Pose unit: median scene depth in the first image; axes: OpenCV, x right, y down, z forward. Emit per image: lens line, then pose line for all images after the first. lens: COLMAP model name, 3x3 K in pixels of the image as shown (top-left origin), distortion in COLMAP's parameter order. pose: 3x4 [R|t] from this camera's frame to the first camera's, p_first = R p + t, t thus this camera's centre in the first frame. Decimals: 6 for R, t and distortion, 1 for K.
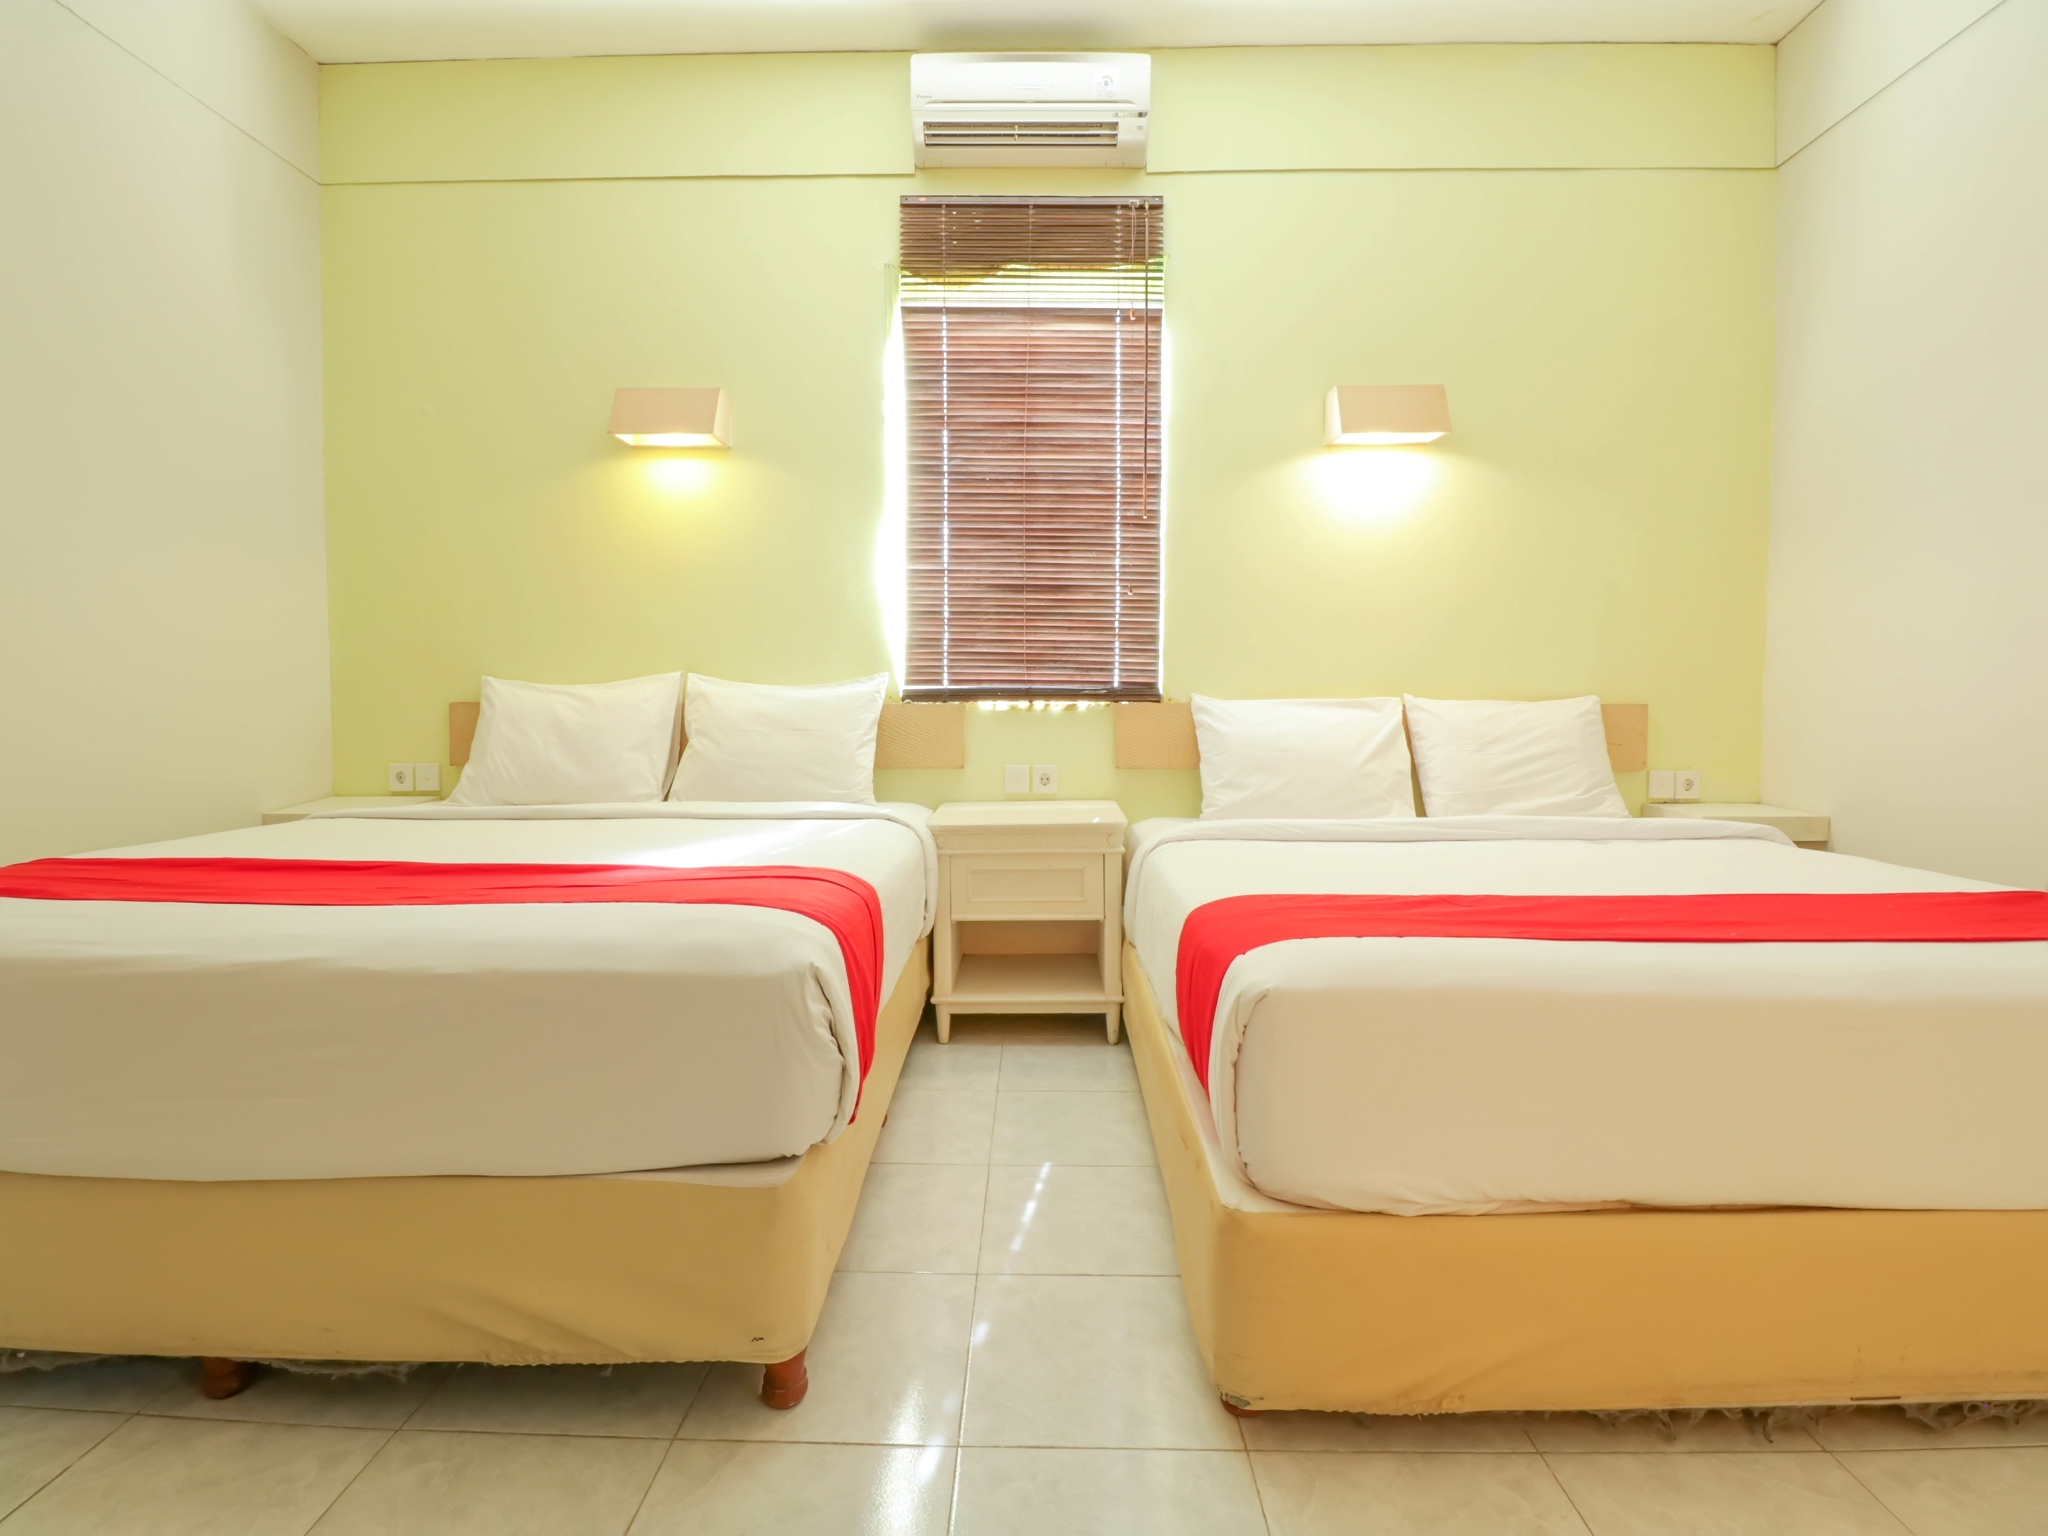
lens RADIAL K [[953.0, 0, 1026.5], [0, 953.0, 738.6], [0, 0, 1]] dist [-0.001516, -0.000361]
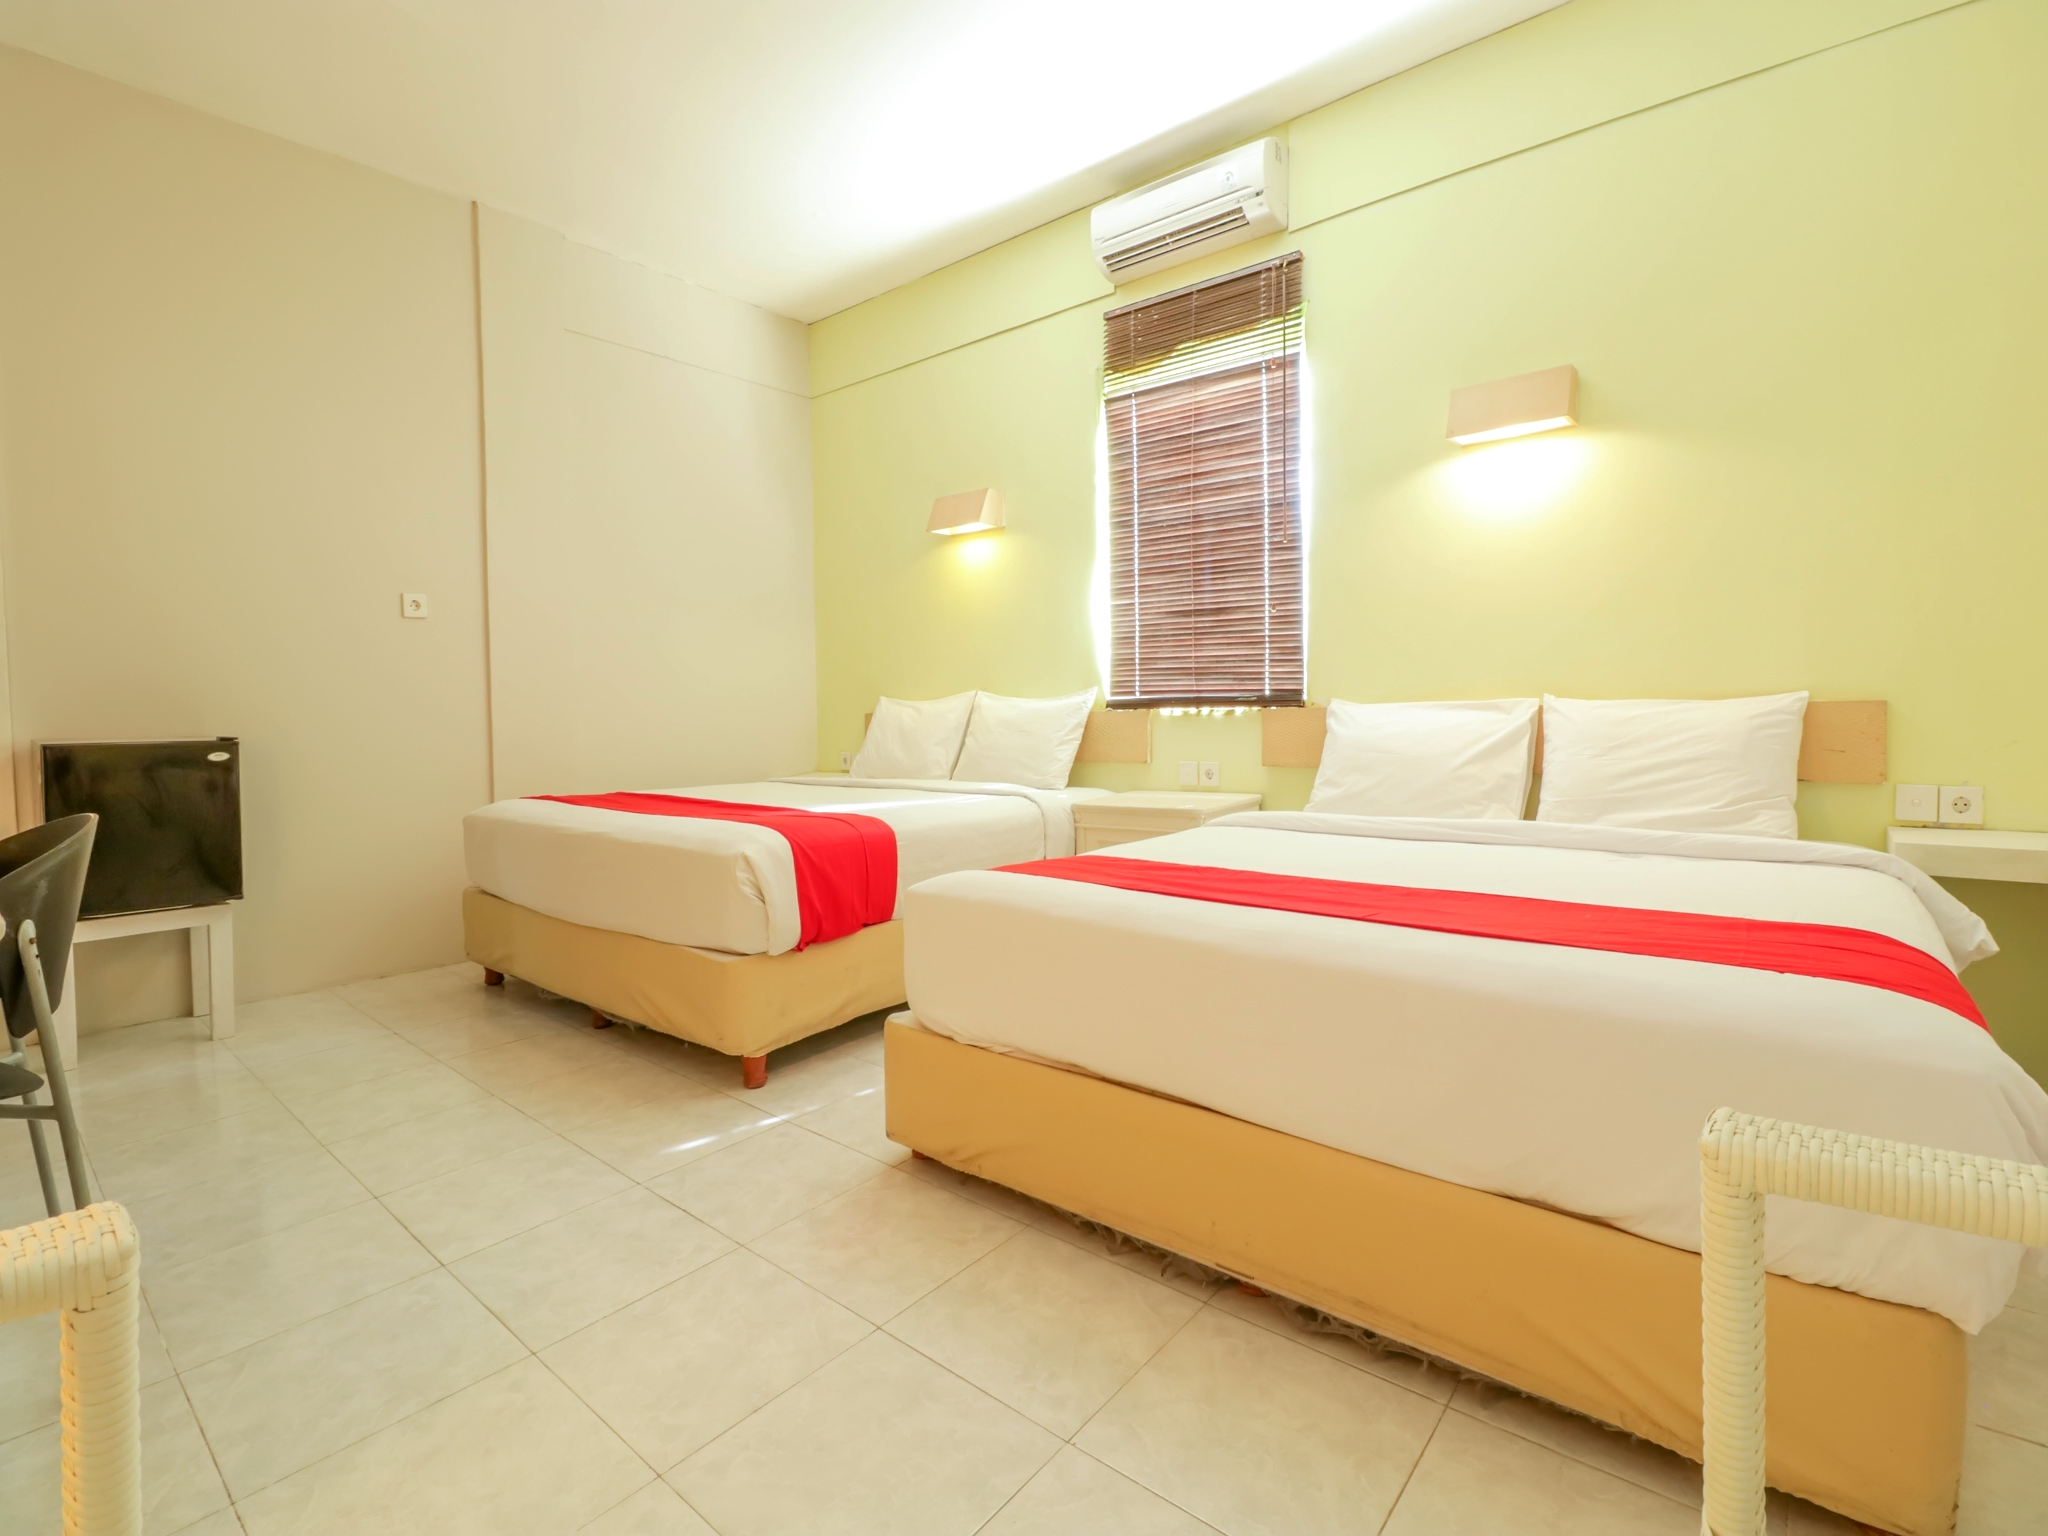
lens RADIAL K [[944.4, 0, 1018.7], [0, 944.4, 741.8], [0, 0, 1]] dist [0.000916, -0.016232]
pose [[0.782398, 0.008465, -0.622721, 0.566767], [-0.007731, 0.999963, 0.003880, 0.000540], [0.622731, 0.001778, 0.782434, -0.059211]]
